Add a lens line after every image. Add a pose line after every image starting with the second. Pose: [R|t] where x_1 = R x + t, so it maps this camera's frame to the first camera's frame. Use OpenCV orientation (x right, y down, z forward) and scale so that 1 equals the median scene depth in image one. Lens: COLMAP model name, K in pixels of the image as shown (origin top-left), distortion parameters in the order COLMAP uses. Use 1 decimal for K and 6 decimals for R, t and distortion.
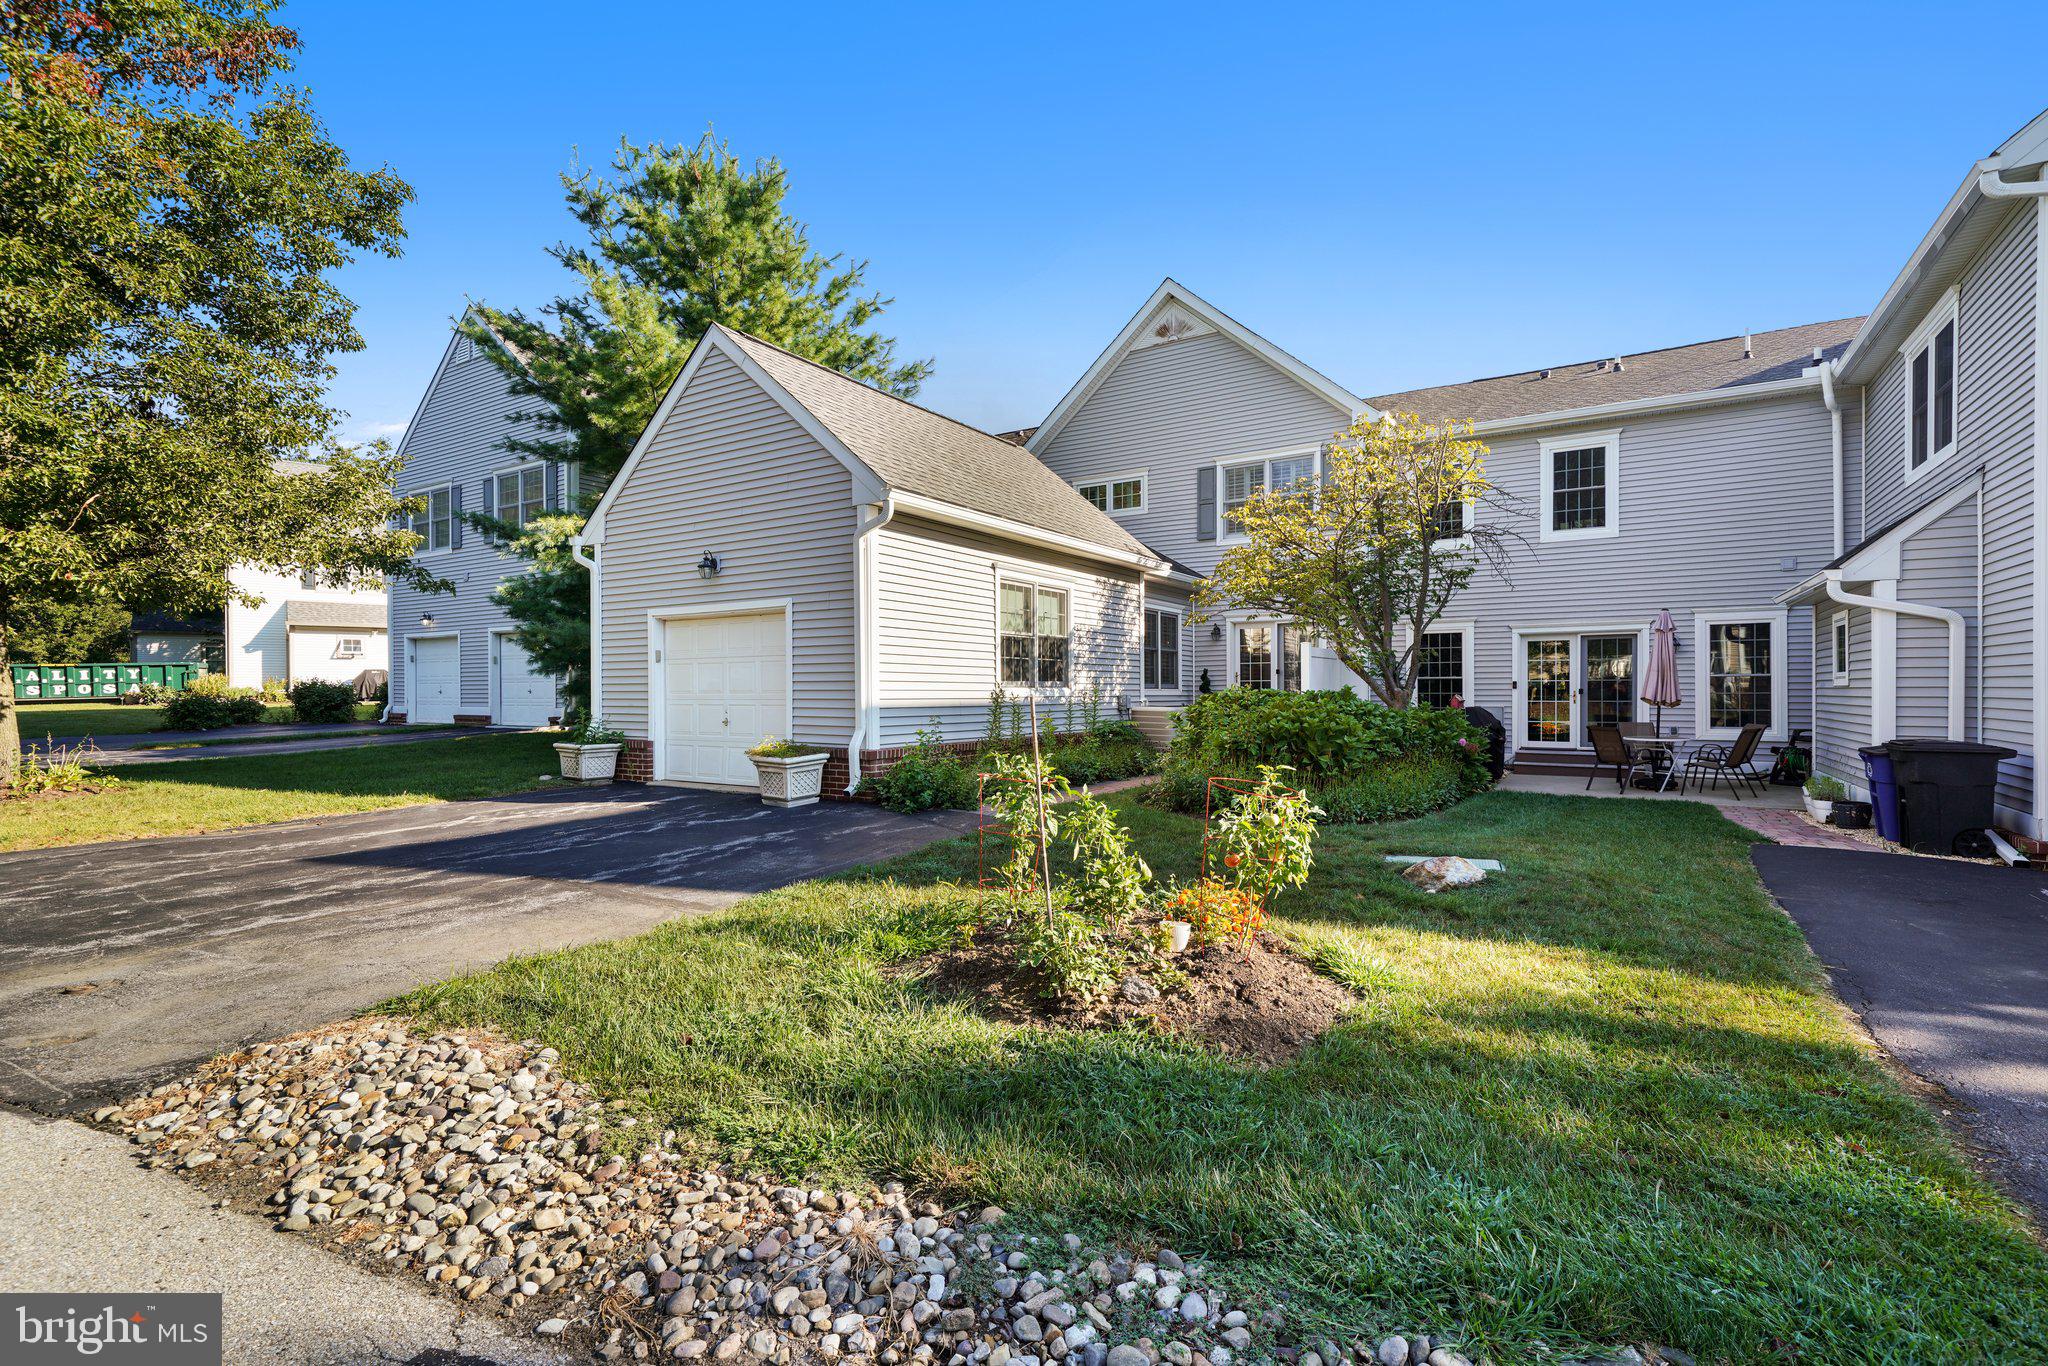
lens RADIAL K [[930.6, 0, 1023.9], [0, 930.6, 688.8], [0, 0, 1]] dist [0.004472, 0.000199]
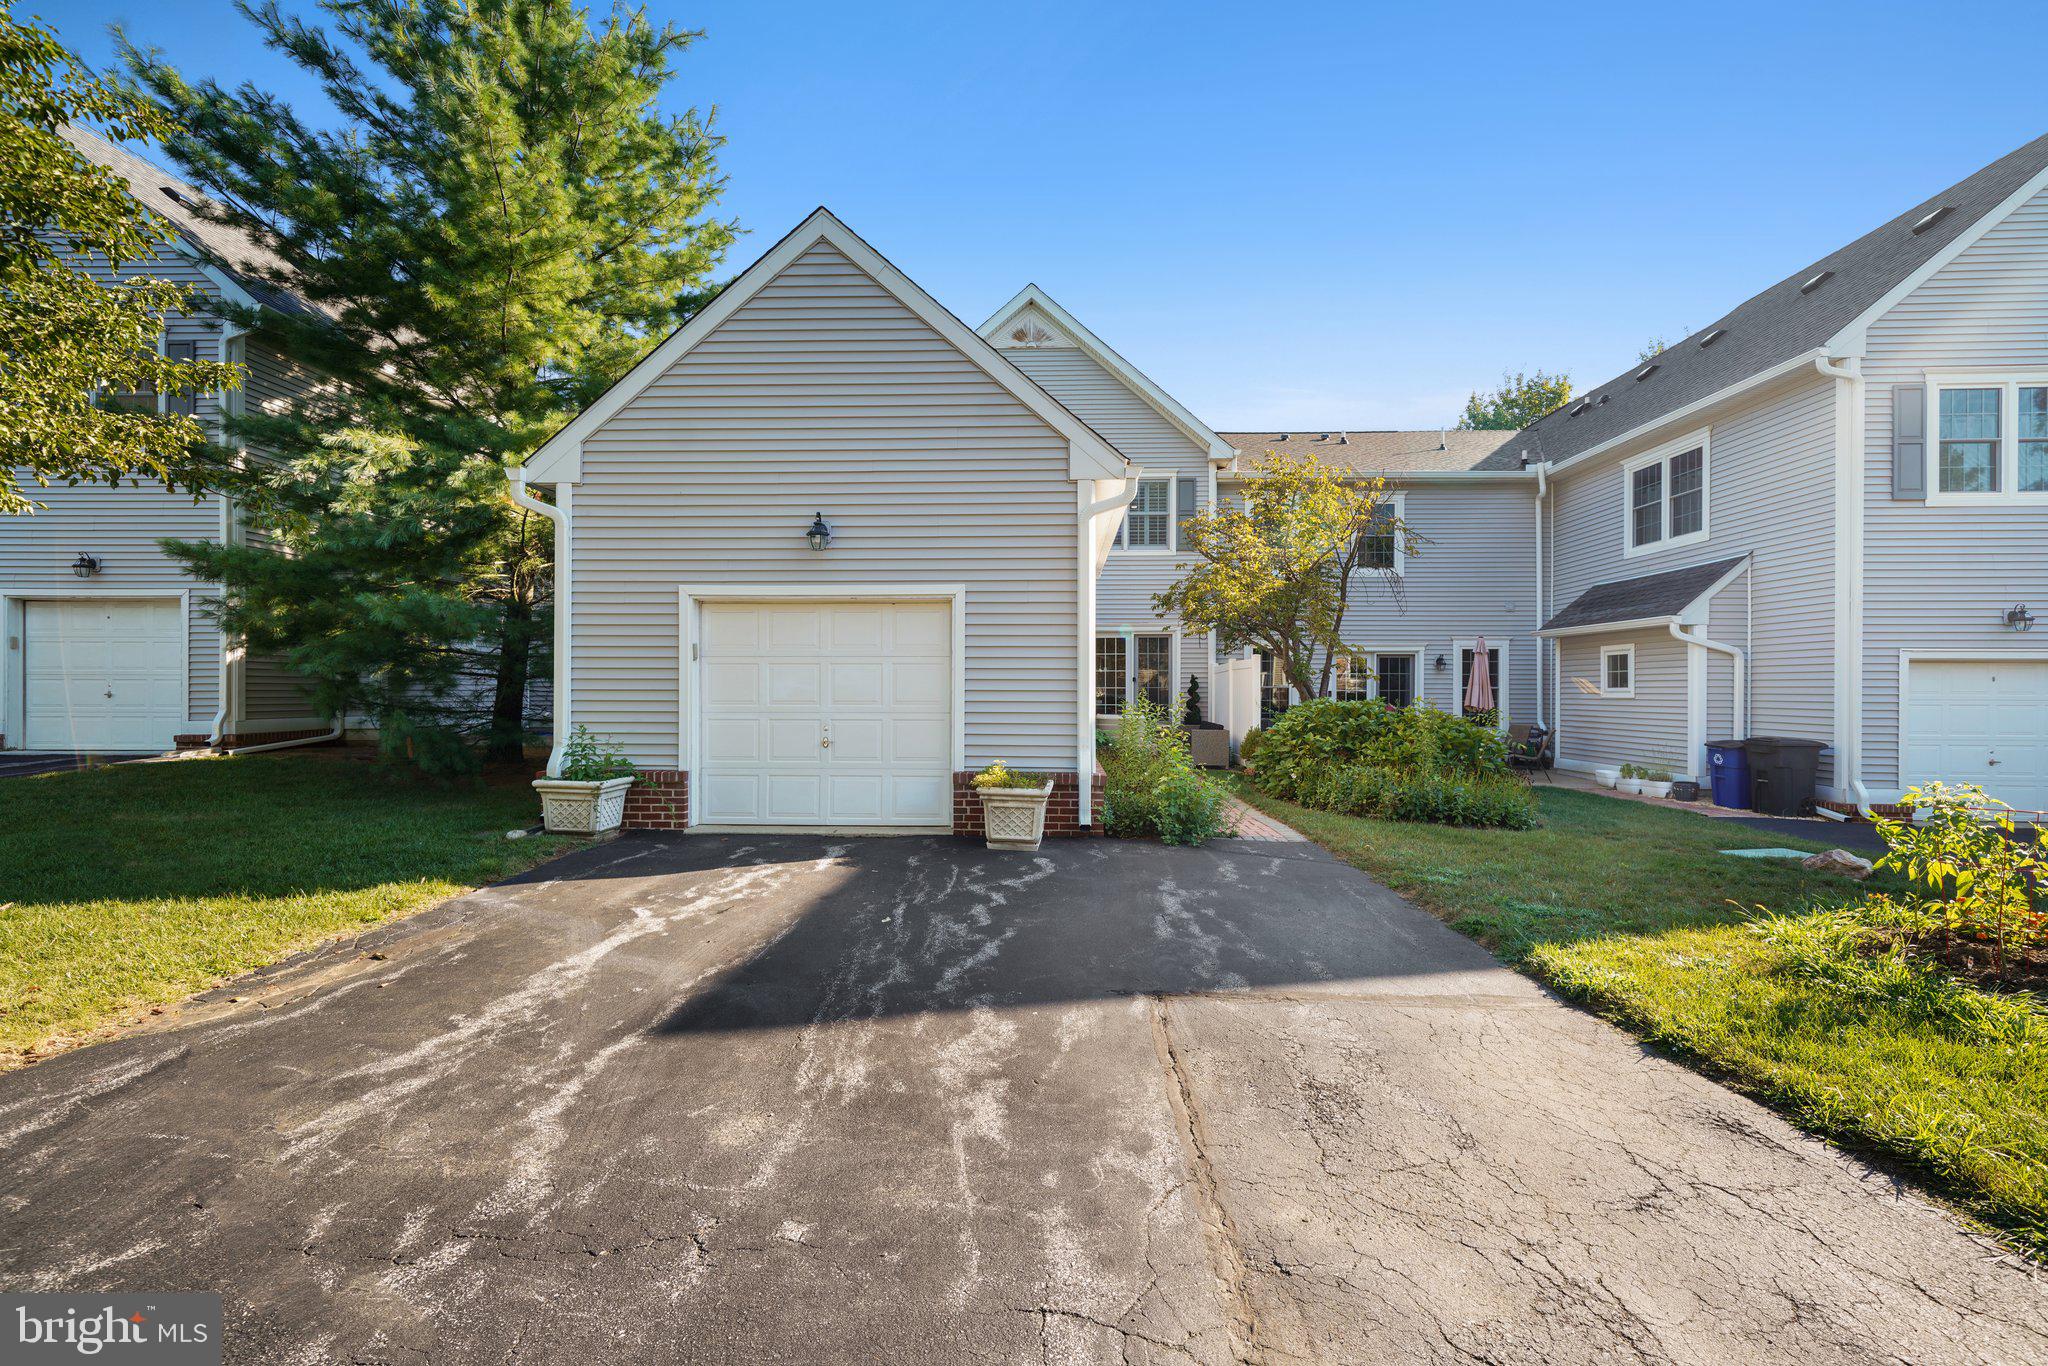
lens RADIAL K [[891.7, 0, 1022.5], [0, 891.7, 689.3], [0, 0, 1]] dist [0.000748, 0.000123]
pose [[0.860852, 0.006990, 0.508807, -0.525176], [-0.006357, 0.999975, -0.002982, -0.006180], [-0.508815, -0.000667, 0.860875, 0.286518]]
